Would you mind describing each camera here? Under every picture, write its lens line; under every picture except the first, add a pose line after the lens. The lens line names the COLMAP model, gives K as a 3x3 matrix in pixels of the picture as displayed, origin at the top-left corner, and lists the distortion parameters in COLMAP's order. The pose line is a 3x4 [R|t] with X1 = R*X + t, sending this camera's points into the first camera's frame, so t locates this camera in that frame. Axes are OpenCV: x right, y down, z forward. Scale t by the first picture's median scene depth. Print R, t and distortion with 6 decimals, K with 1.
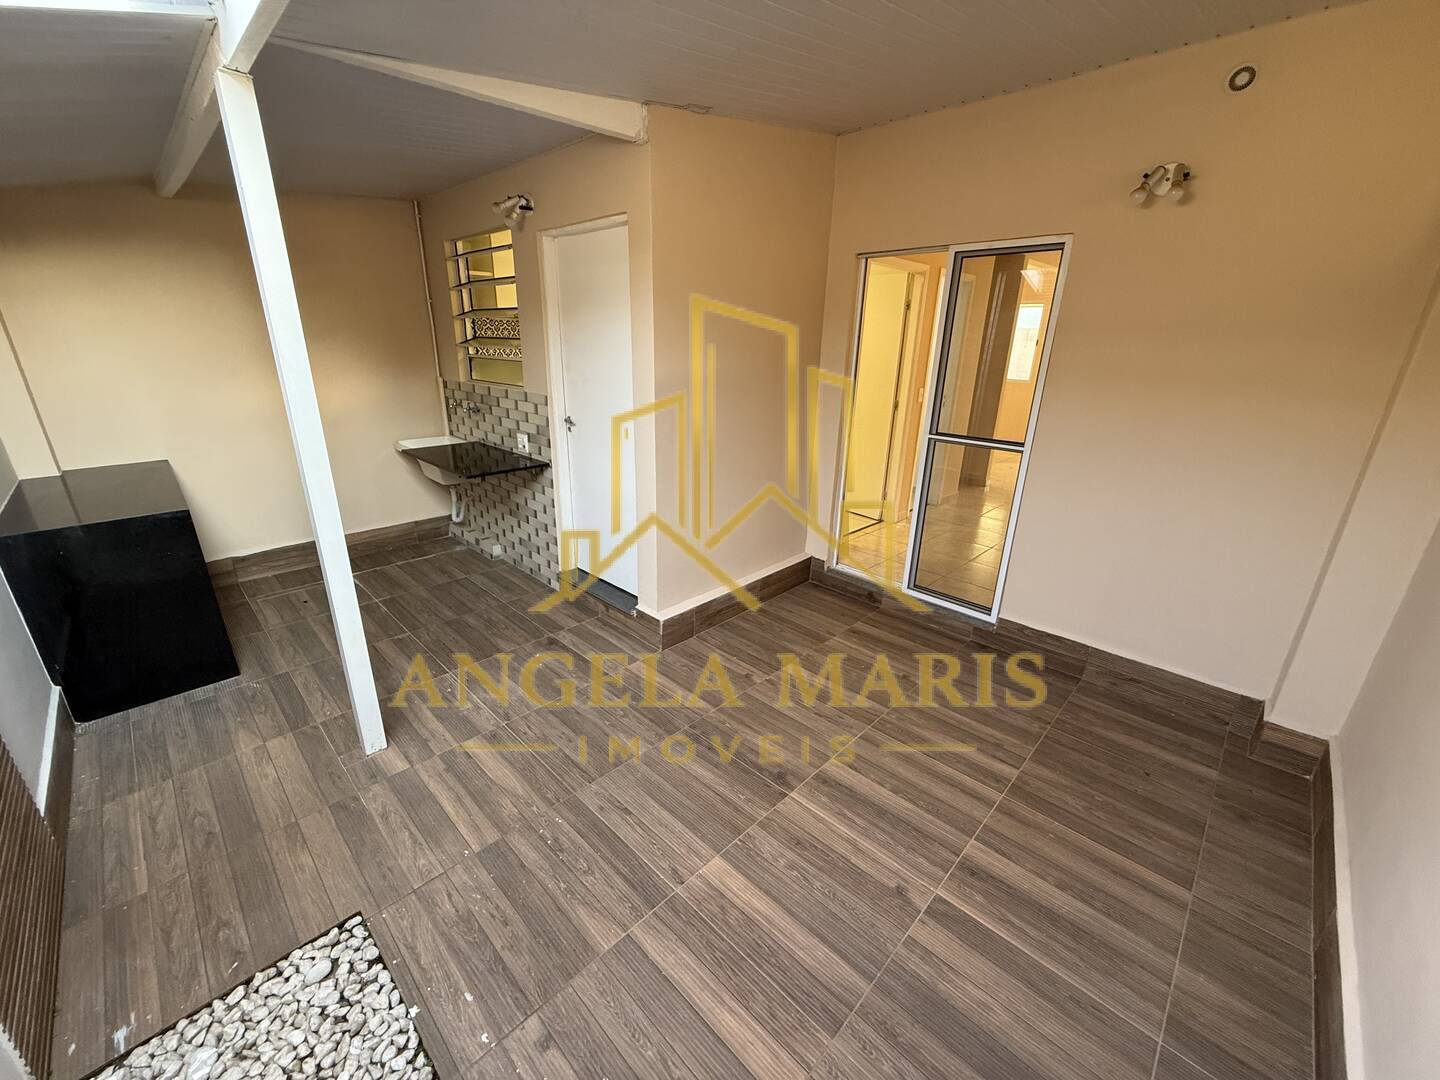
lens RADIAL K [[575.4, 0, 713.1], [0, 575.4, 537.7], [0, 0, 1]] dist [0.003014, -0.000300]
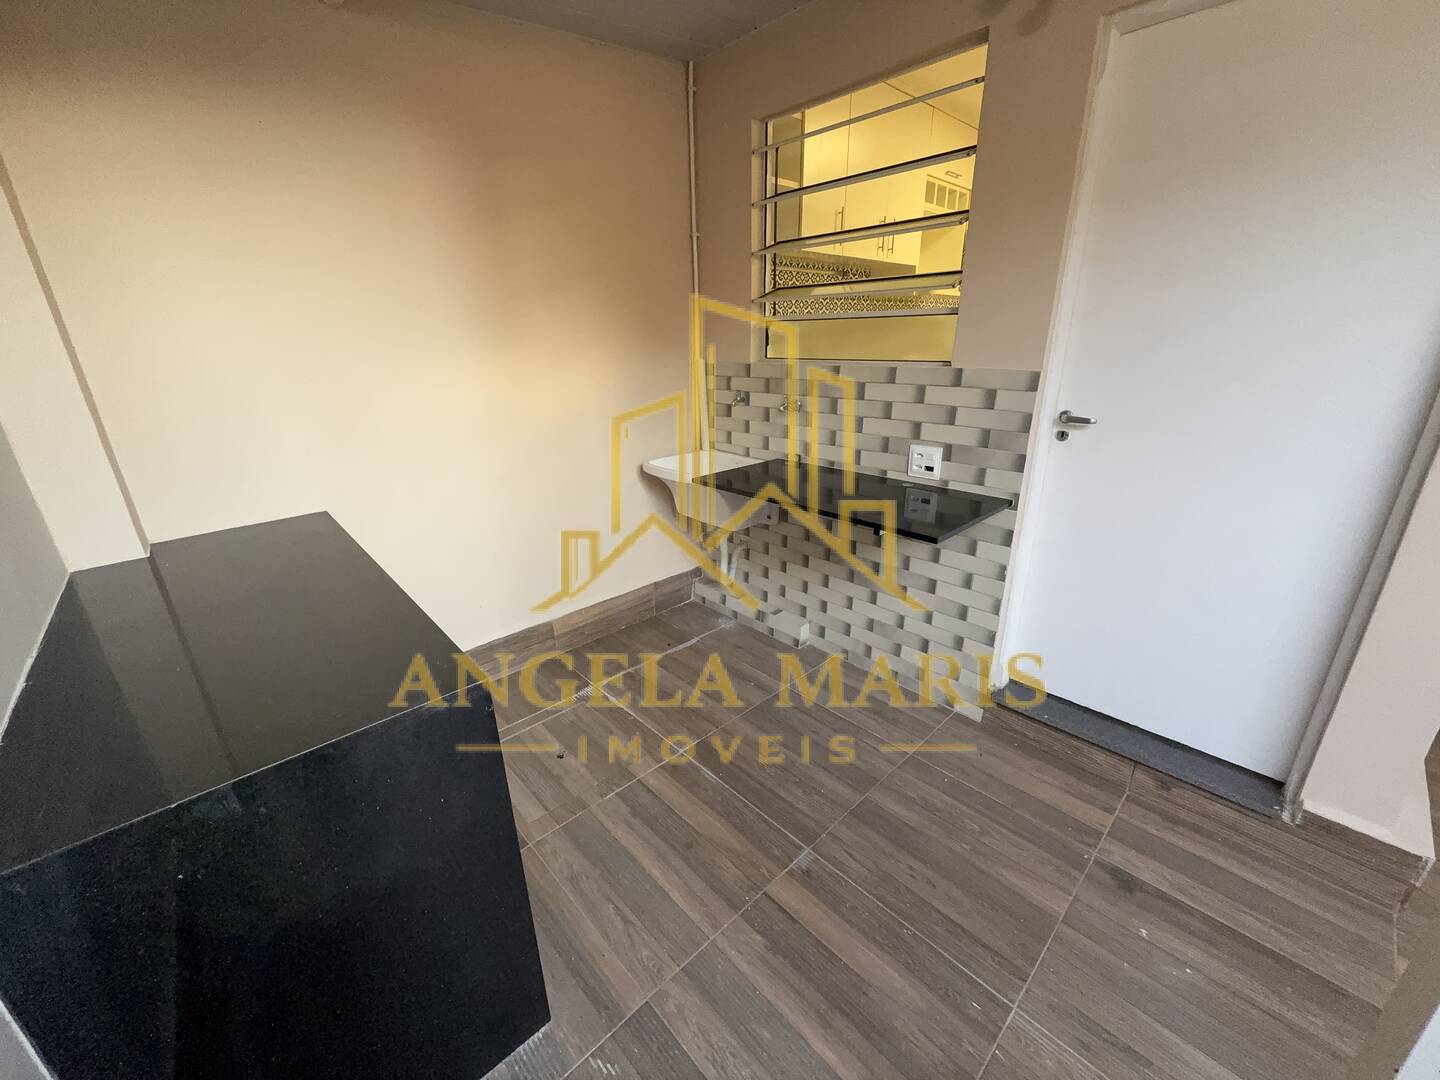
lens RADIAL K [[575.4, 0, 717.8], [0, 575.4, 537.9], [0, 0, 1]] dist [0.003014, -0.000300]
pose [[0.998687, -0.018540, -0.047746, -0.518537], [0.018510, 0.999828, -0.001067, -0.096482], [0.047757, 0.000182, 0.998859, 0.443527]]
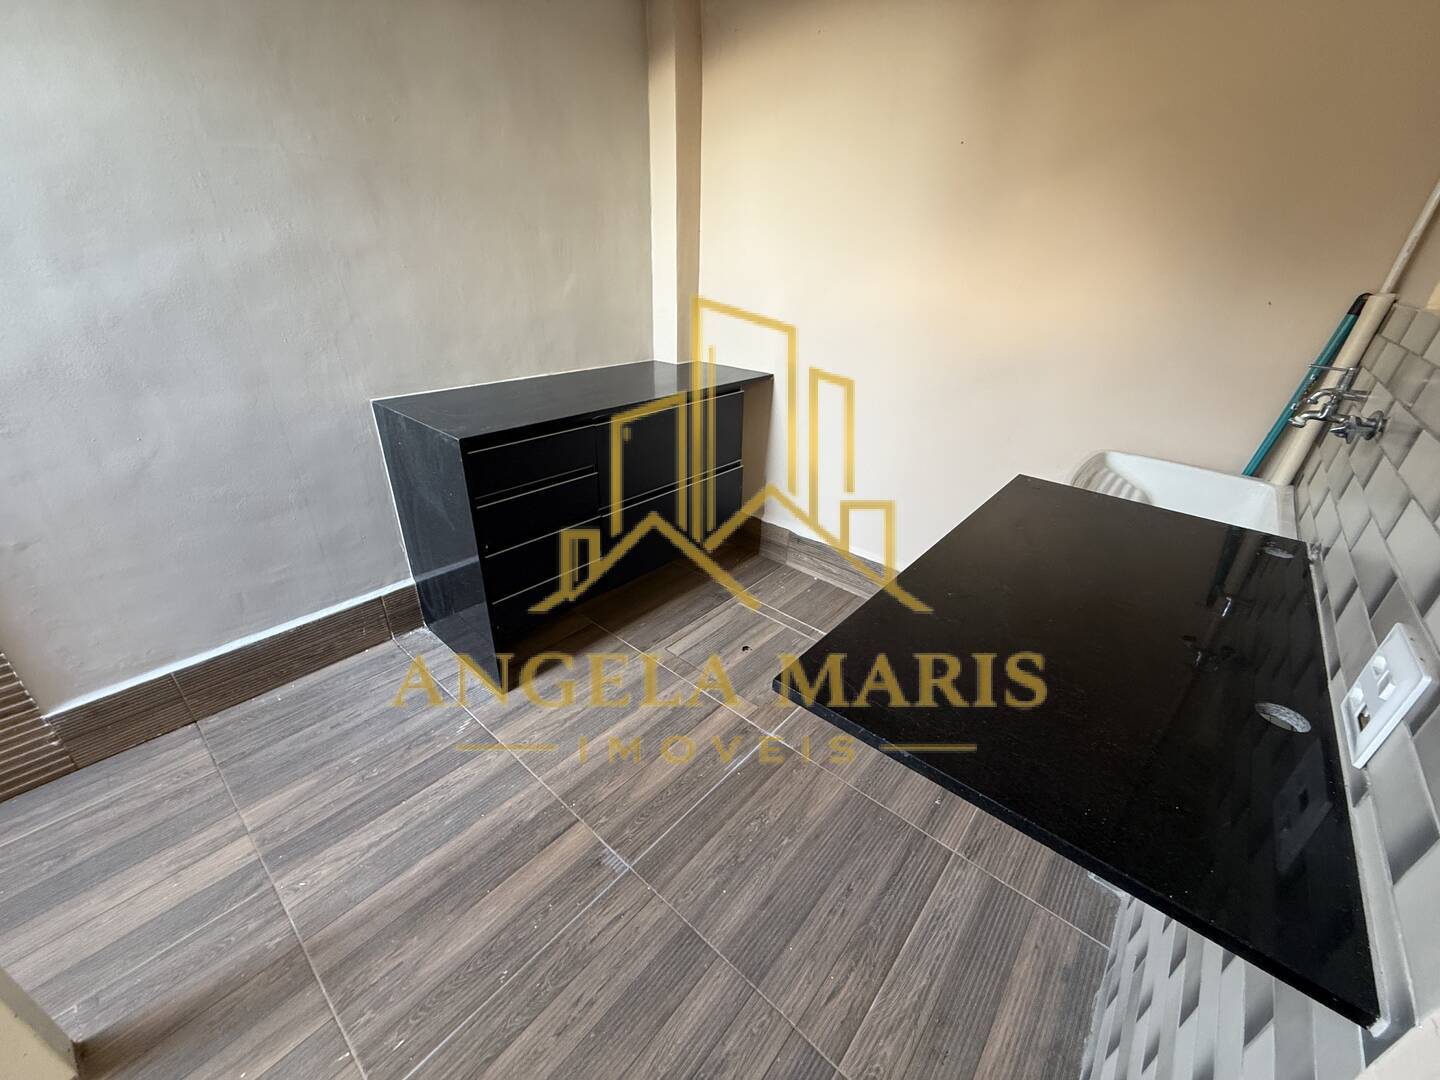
lens RADIAL K [[575.4, 0, 719.4], [0, 575.4, 539.9], [0, 0, 1]] dist [0.003014, -0.000300]
pose [[0.064085, 0.439783, -0.895815, -0.226528], [-0.359897, 0.847438, 0.390287, -0.201629], [0.930789, 0.297389, 0.212585, 0.808641]]
